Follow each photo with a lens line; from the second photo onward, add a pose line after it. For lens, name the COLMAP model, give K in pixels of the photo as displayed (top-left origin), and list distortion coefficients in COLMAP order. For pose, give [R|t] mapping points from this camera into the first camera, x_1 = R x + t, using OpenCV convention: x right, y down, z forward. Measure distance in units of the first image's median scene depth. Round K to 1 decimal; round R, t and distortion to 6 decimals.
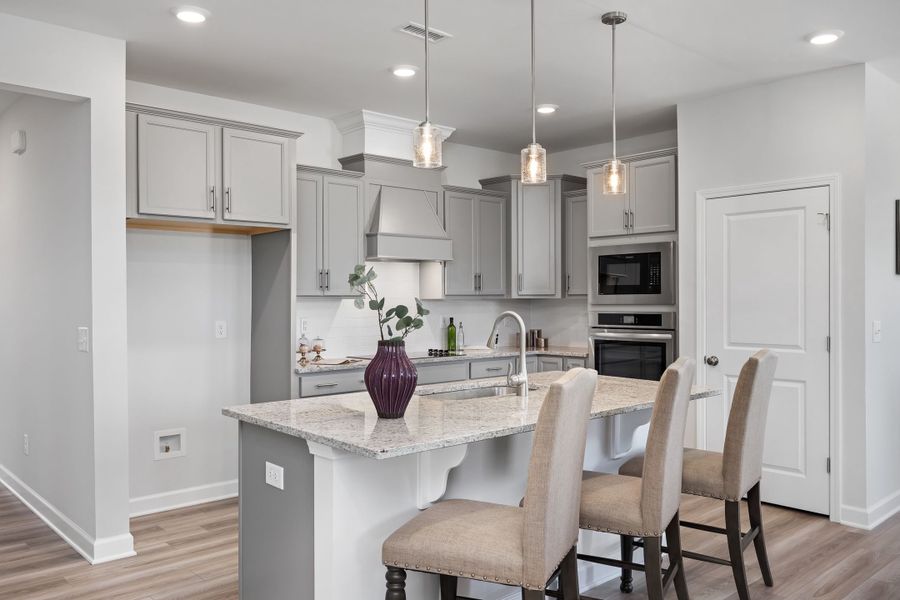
lens RADIAL K [[720.8, 0, 449.3], [0, 720.8, 304.4], [0, 0, 1]] dist [-0.003439, -0.001117]
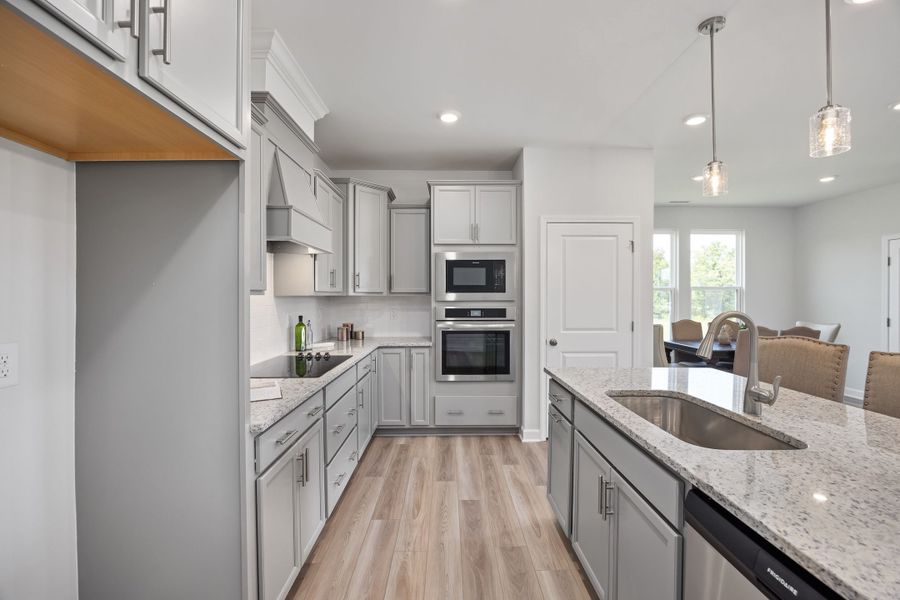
lens RADIAL K [[388.3, 0, 451.4], [0, 388.3, 301.8], [0, 0, 1]] dist [-0.013325, 0.000062]
pose [[0.665946, -0.007831, 0.745959, -0.276906], [0.002093, 0.999961, 0.008629, -0.004167], [-0.745997, -0.004185, 0.665936, 0.592132]]
